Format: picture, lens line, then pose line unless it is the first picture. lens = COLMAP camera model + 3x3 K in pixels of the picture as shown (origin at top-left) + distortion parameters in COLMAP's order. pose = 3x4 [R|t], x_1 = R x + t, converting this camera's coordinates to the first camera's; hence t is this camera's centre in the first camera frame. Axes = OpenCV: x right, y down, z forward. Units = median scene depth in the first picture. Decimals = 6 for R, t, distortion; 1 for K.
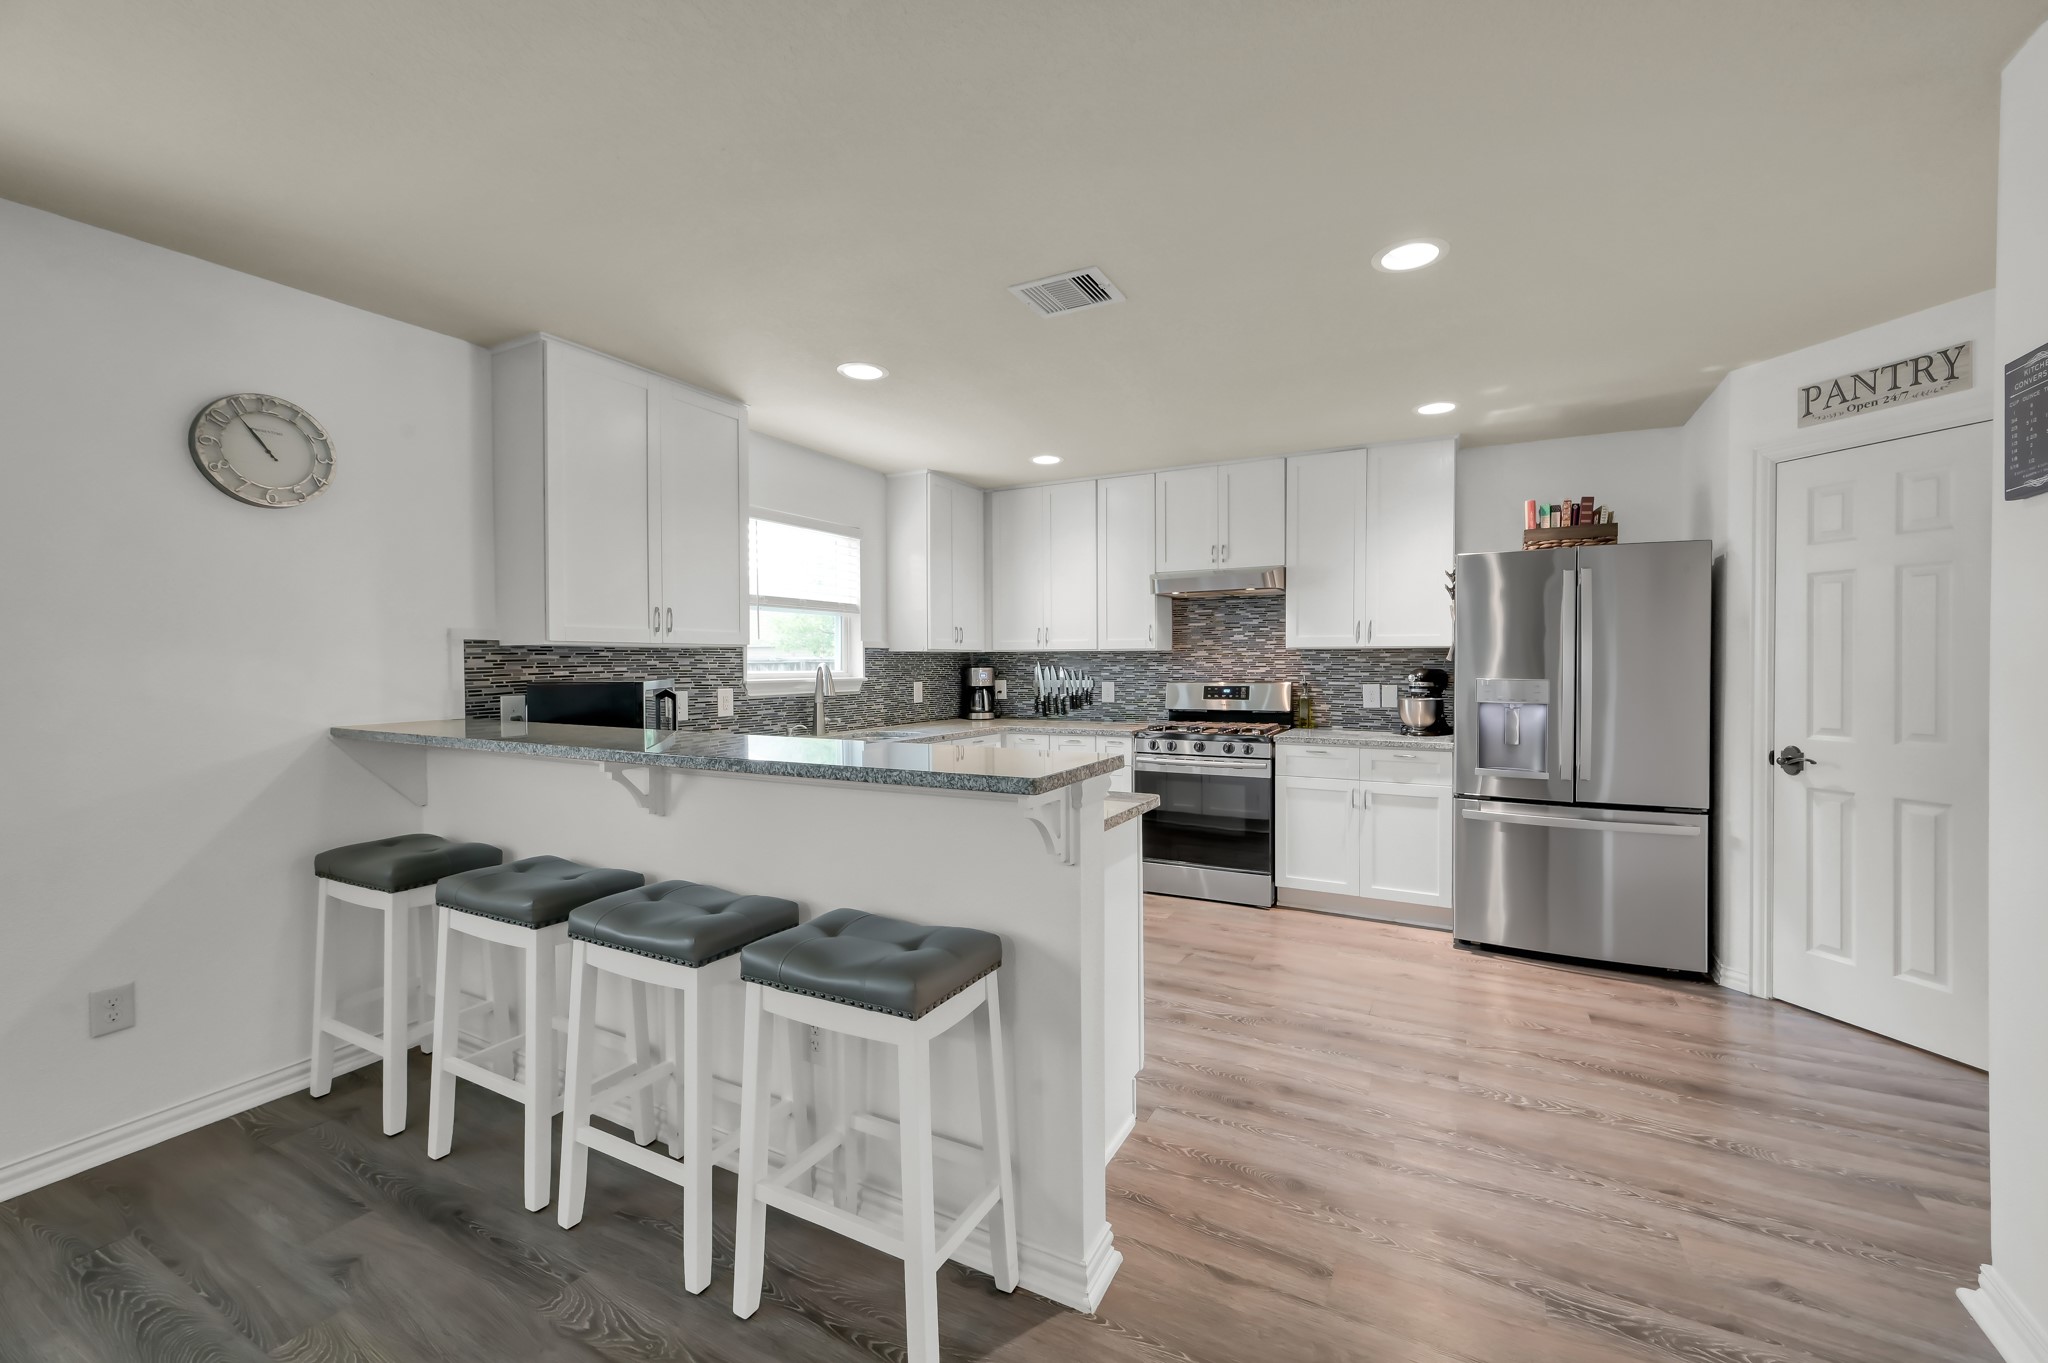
lens RADIAL K [[815.7, 0, 1048.5], [0, 815.7, 670.2], [0, 0, 1]] dist [-0.006854, 0.000291]
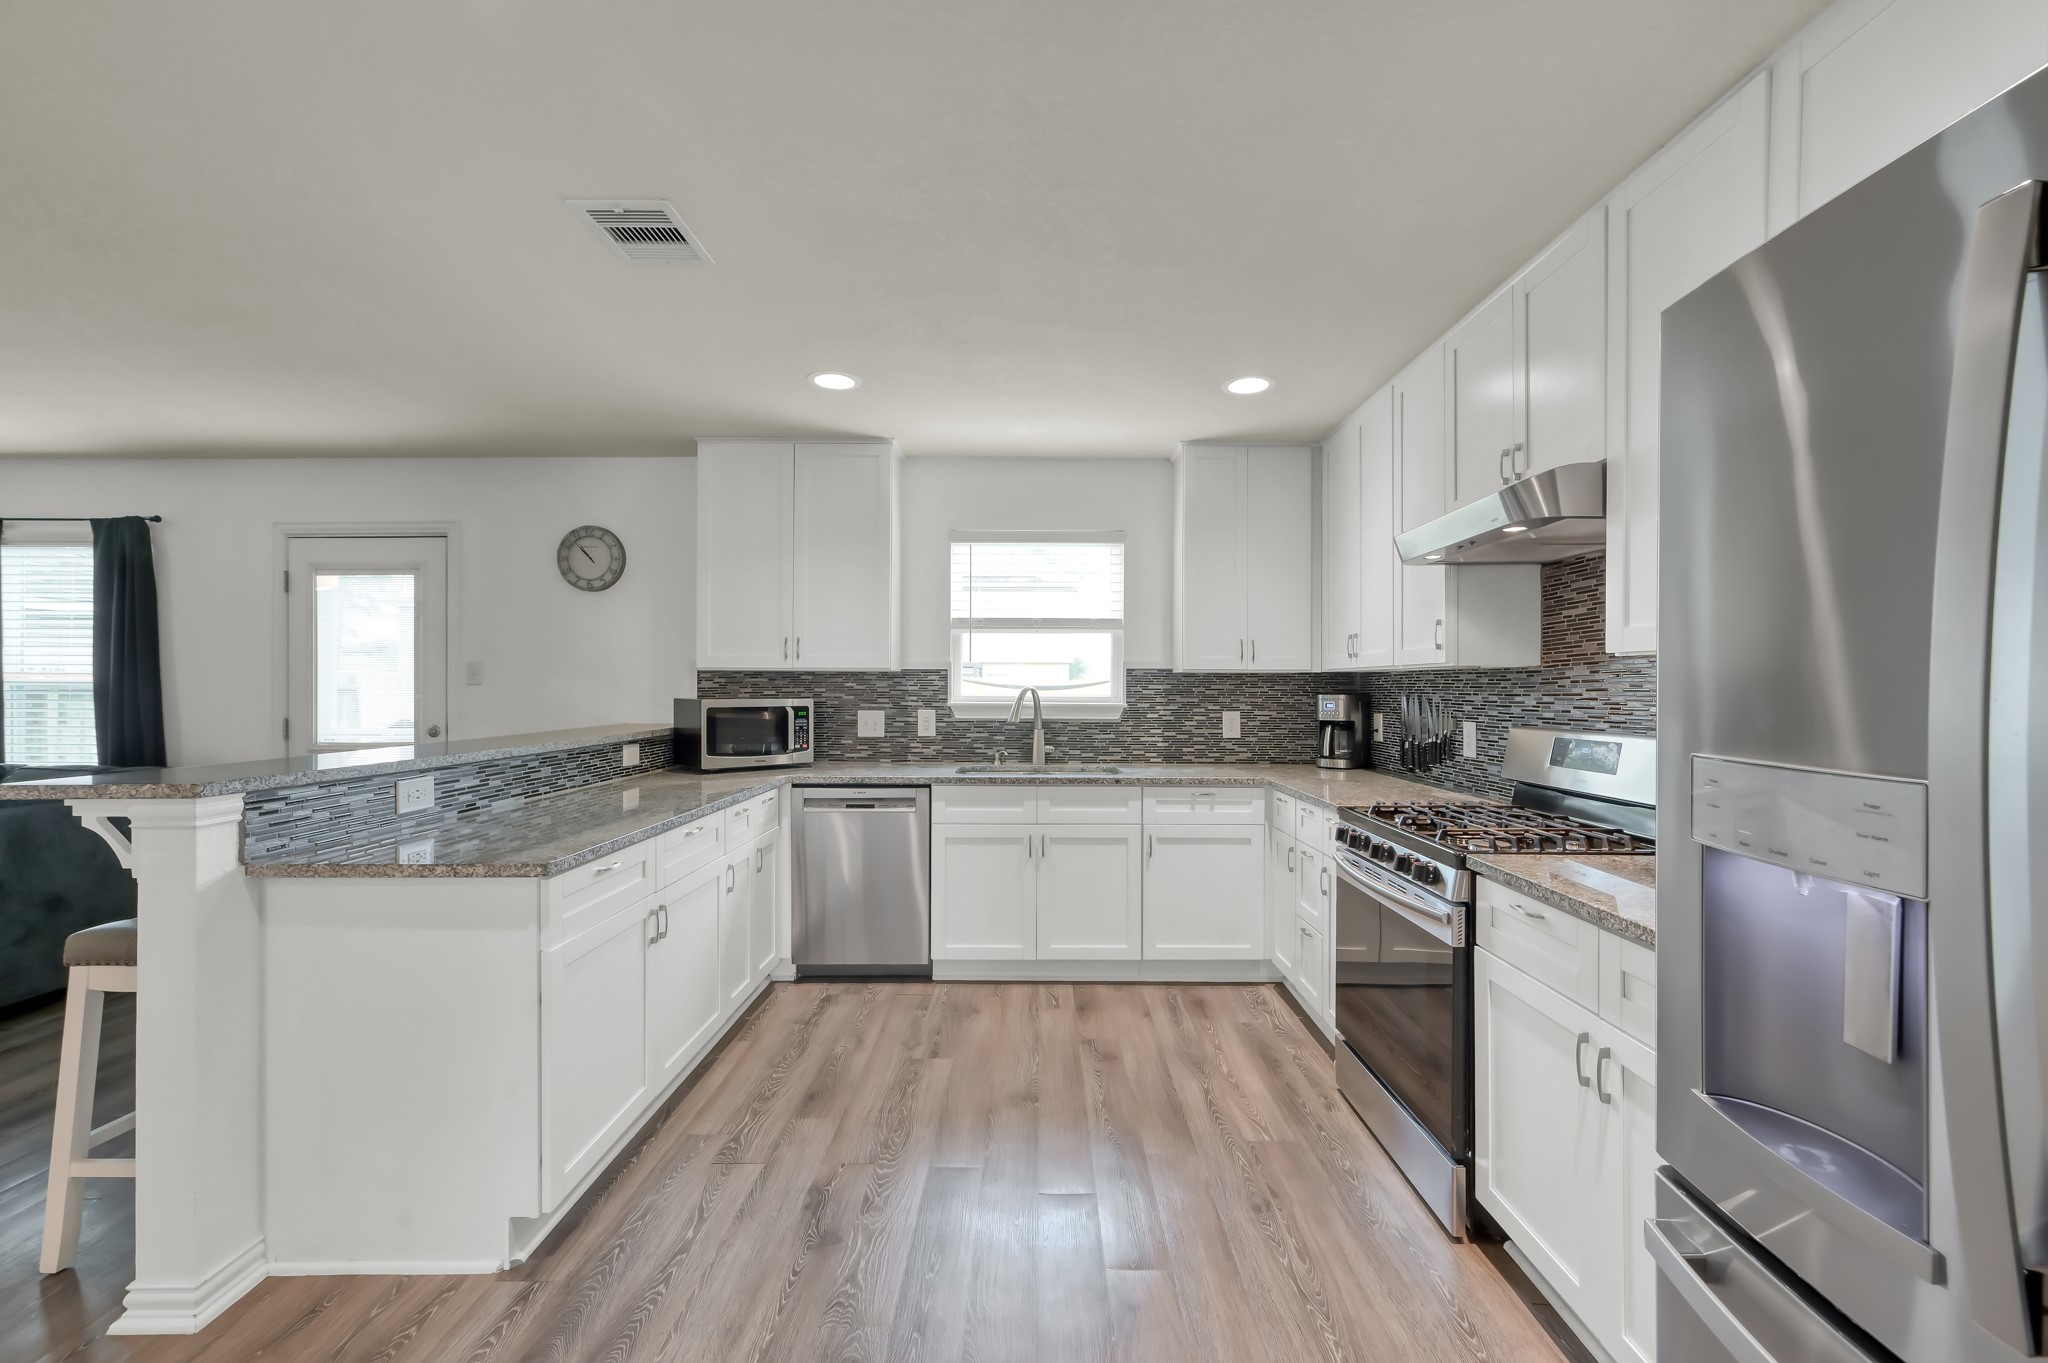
lens RADIAL K [[815.7, 0, 1022.5], [0, 815.7, 684.1], [0, 0, 1]] dist [-0.006854, 0.000291]
pose [[0.471096, 0.002215, -0.882079, 0.504179], [-0.013586, 0.999896, -0.004745, -0.006256], [0.881978, 0.014219, 0.471077, 0.524201]]
